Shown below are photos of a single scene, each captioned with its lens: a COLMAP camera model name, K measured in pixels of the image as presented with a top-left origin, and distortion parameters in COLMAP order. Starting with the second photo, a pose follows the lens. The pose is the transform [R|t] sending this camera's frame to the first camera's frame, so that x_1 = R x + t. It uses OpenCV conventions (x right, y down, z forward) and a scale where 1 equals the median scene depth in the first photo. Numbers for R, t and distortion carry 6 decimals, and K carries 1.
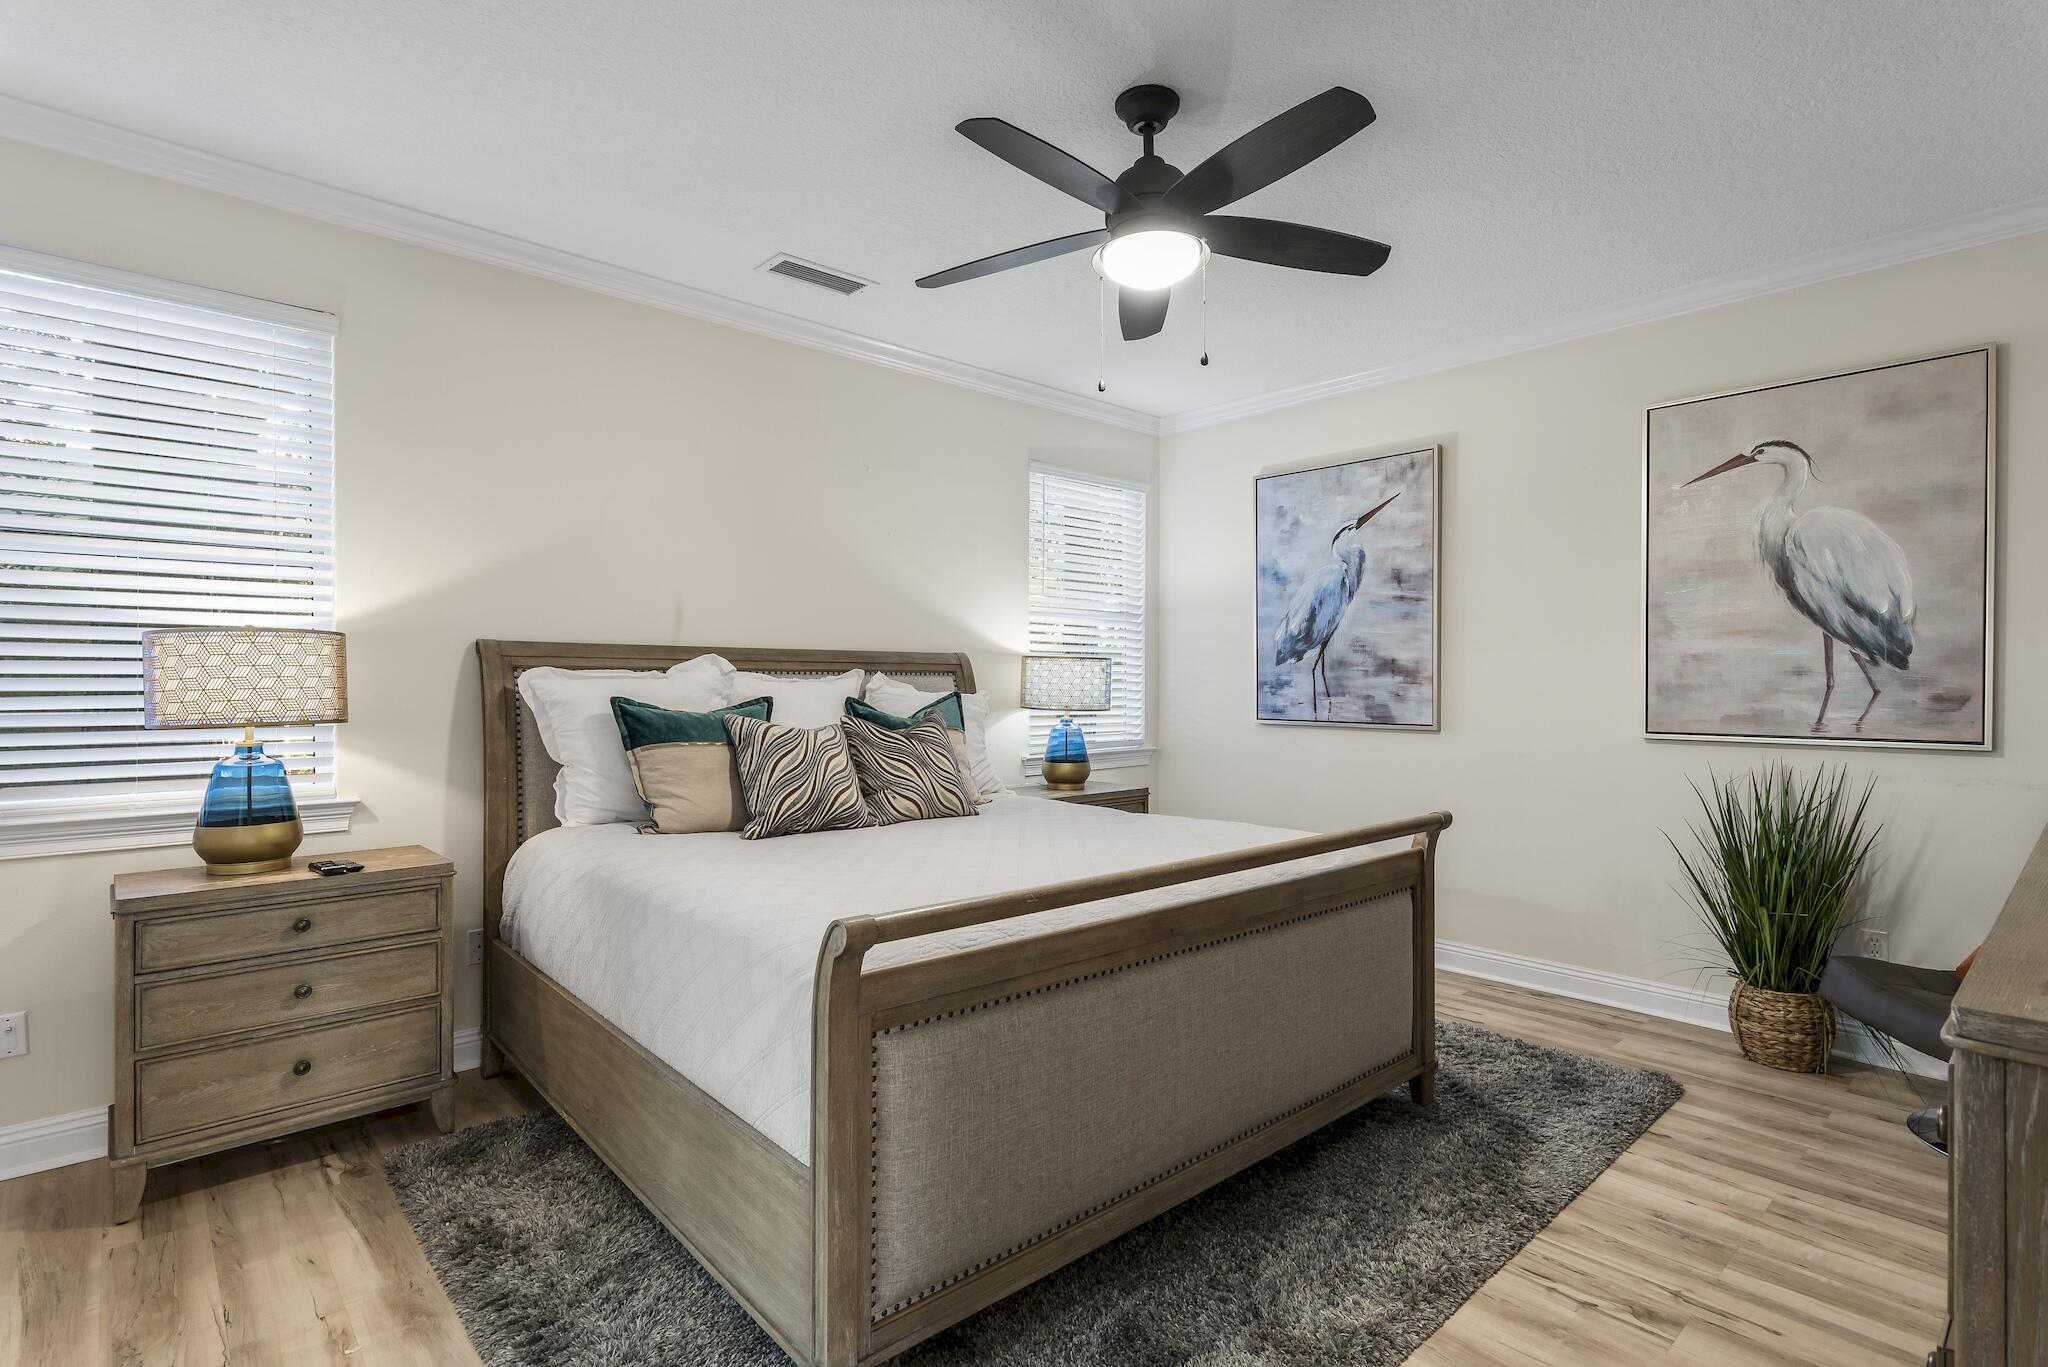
lens RADIAL K [[1012.7, 0, 1021.2], [0, 1012.7, 688.4], [0, 0, 1]] dist [0.005548, -0.000381]
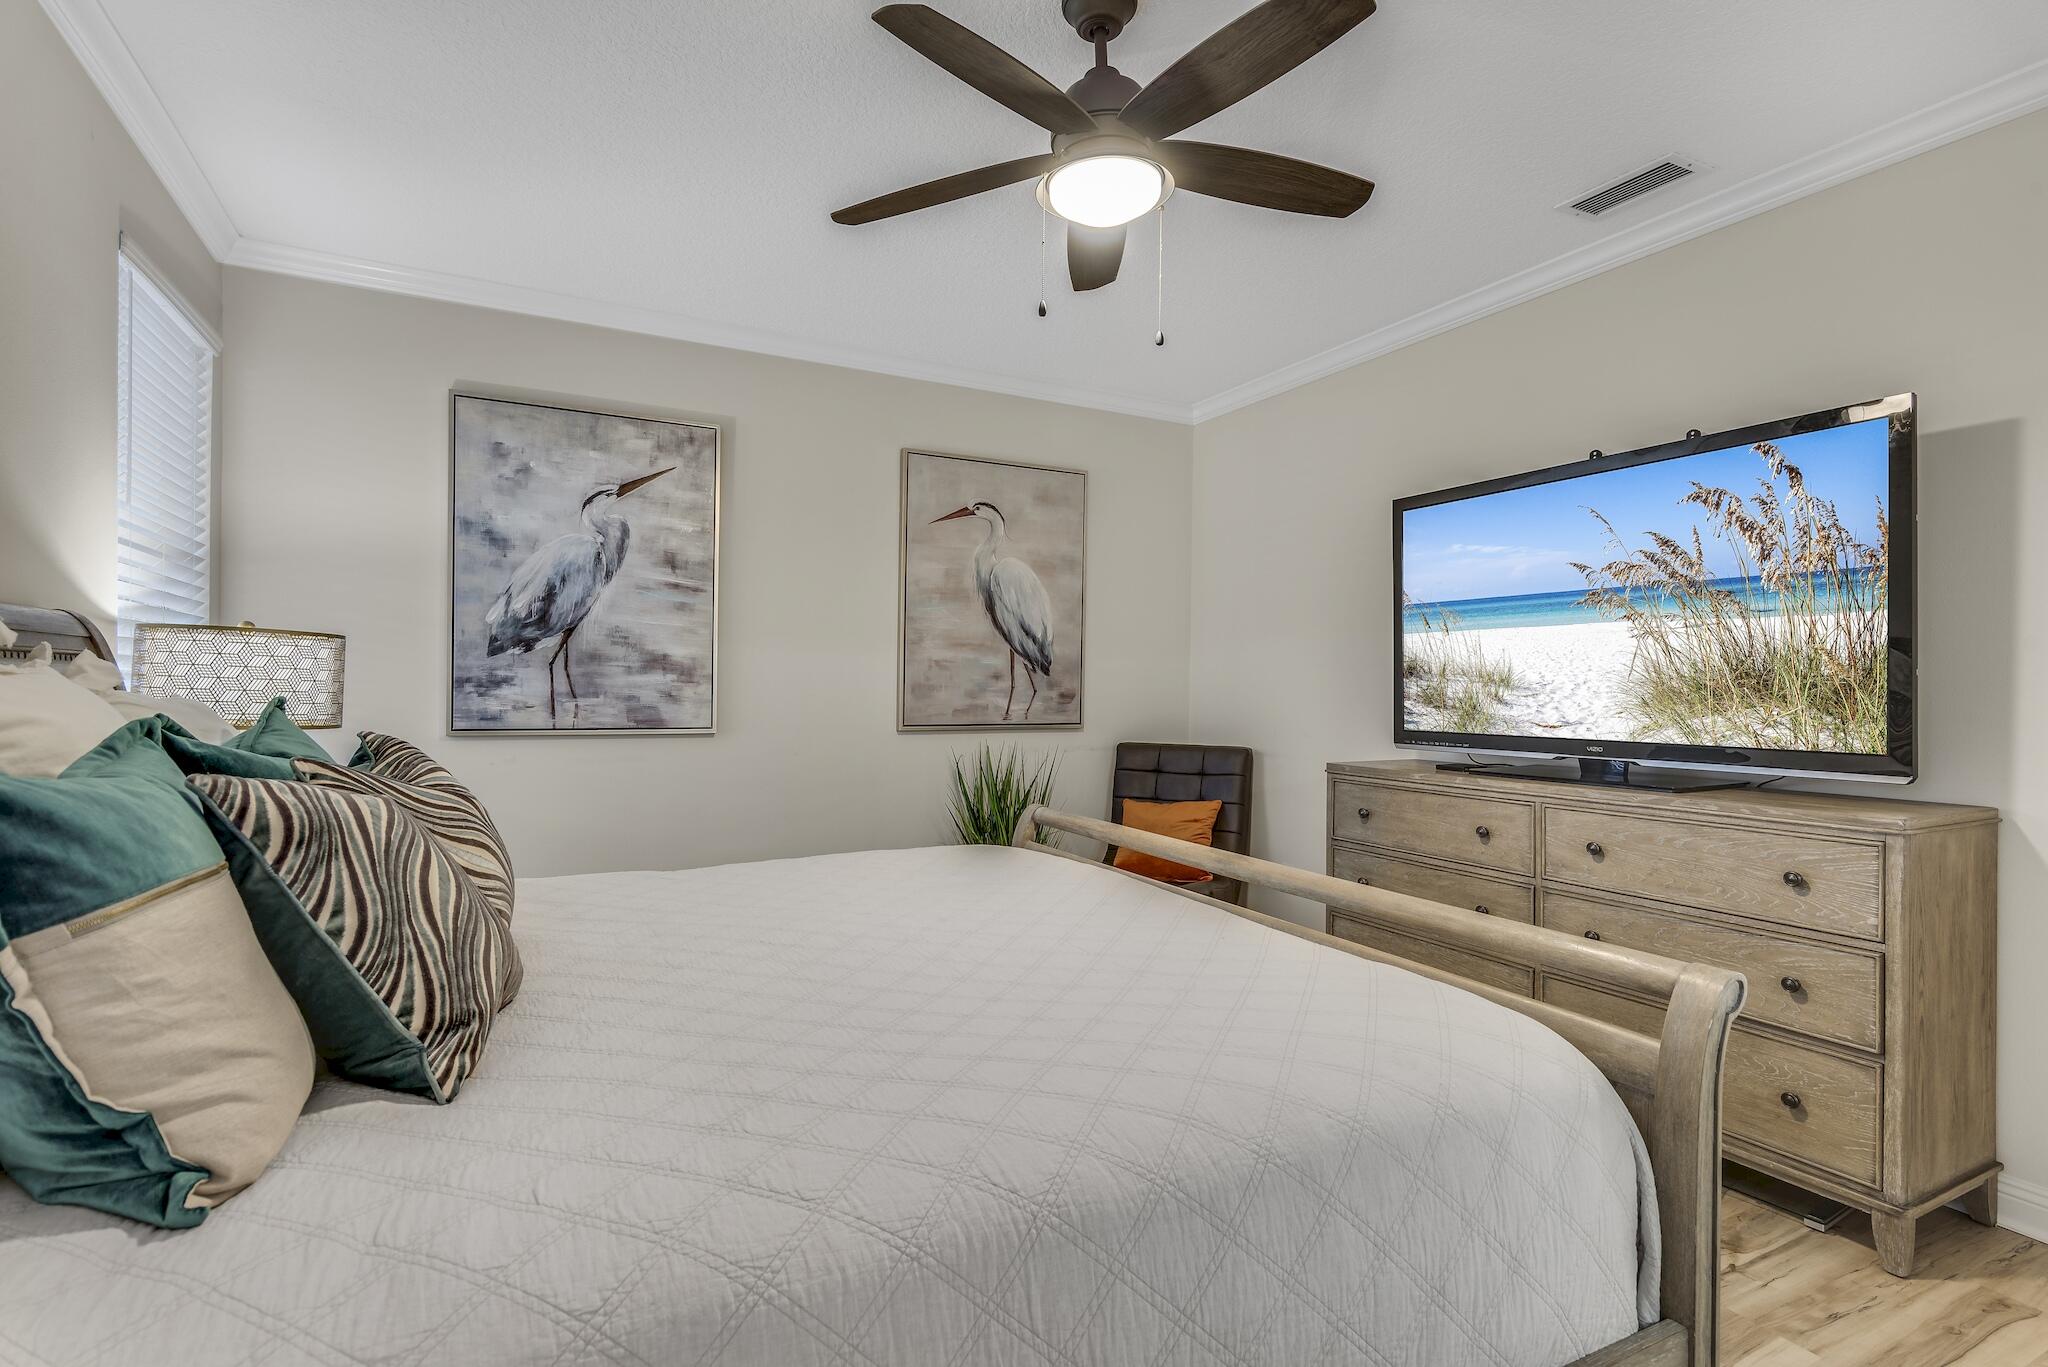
lens RADIAL K [[1012.7, 0, 1029.7], [0, 1012.7, 690.8], [0, 0, 1]] dist [0.005548, -0.000381]
pose [[0.232826, -0.004106, 0.972510, -0.417261], [-0.003767, 0.999980, 0.005123, -0.003080], [-0.972511, -0.004856, 0.232806, 0.493596]]
